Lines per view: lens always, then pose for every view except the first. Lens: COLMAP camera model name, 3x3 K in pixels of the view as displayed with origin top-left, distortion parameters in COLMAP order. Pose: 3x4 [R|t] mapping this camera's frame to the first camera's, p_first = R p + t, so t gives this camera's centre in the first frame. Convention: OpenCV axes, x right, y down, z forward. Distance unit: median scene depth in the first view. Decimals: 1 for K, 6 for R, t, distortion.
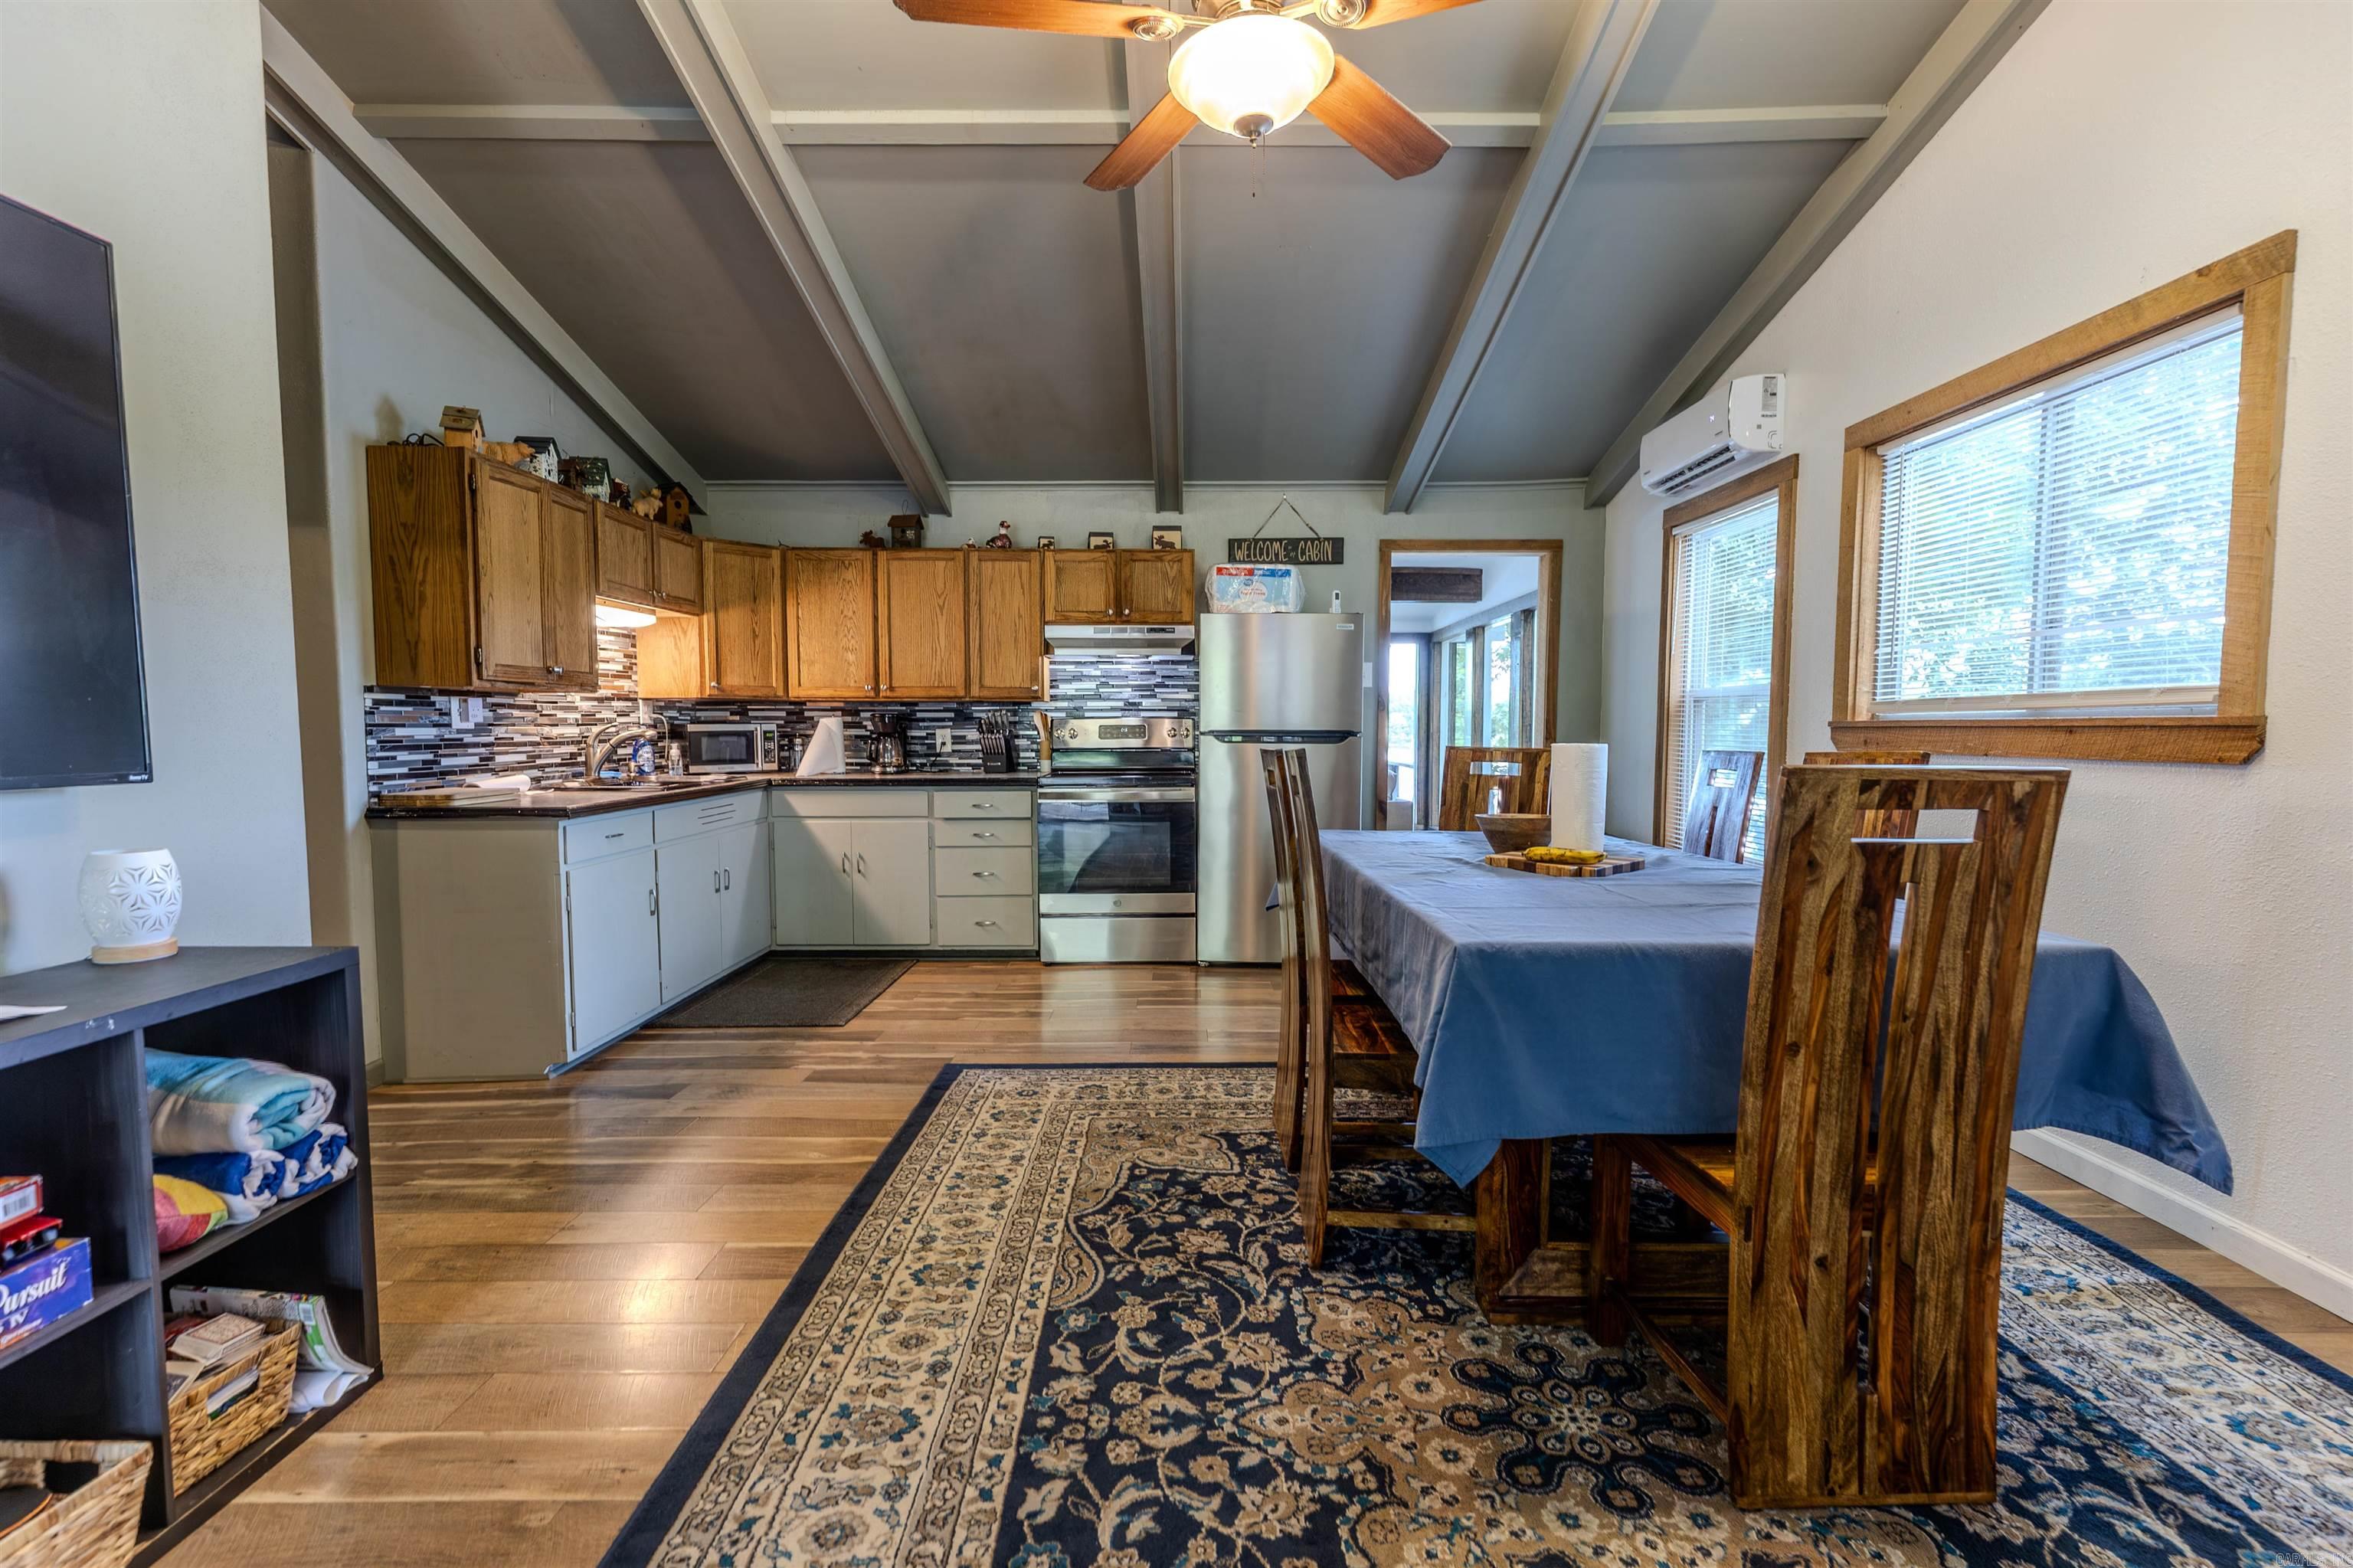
lens RADIAL K [[1081.5, 0, 1169.3], [0, 1081.5, 803.5], [0, 0, 1]] dist [0.003497, 0.000657]
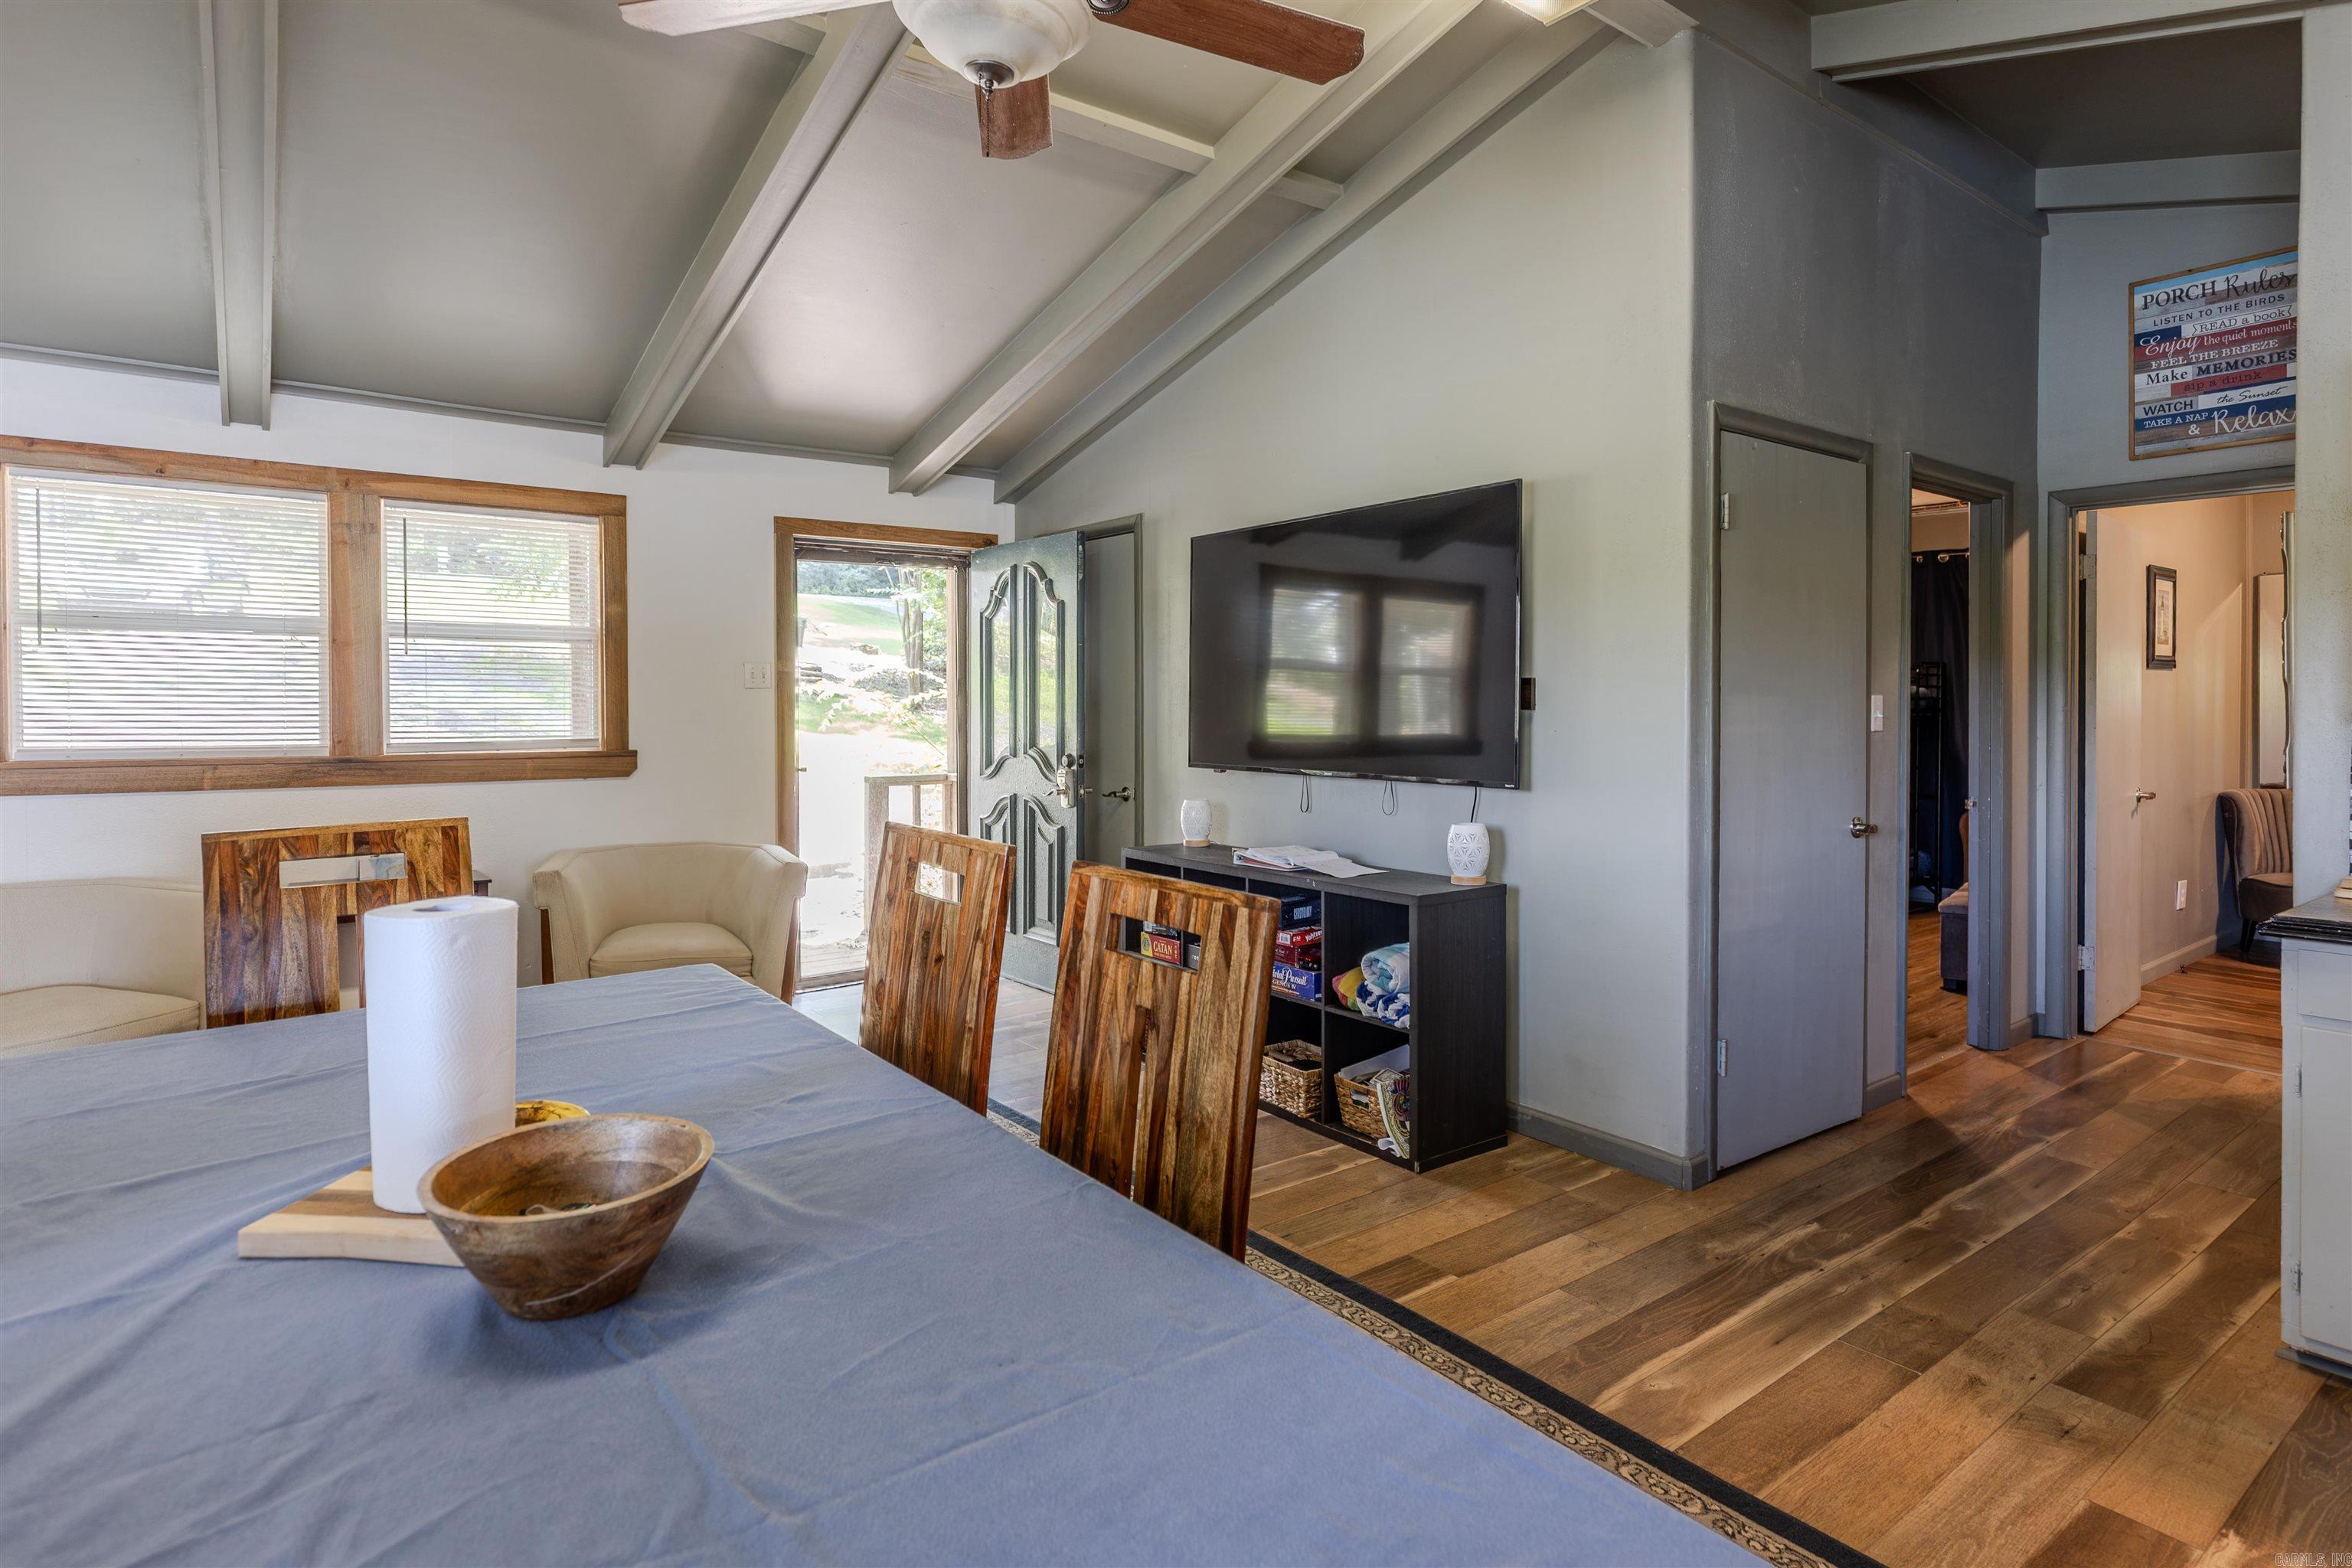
lens RADIAL K [[1235.7, 0, 1167.0], [0, 1235.7, 716.1], [0, 0, 1]] dist [0.000195, -0.000132]
pose [[-0.795180, 0.006802, -0.606336, 0.233734], [-0.040016, 0.997169, 0.063666, -0.083448], [0.605052, 0.074889, -0.792656, 0.801627]]
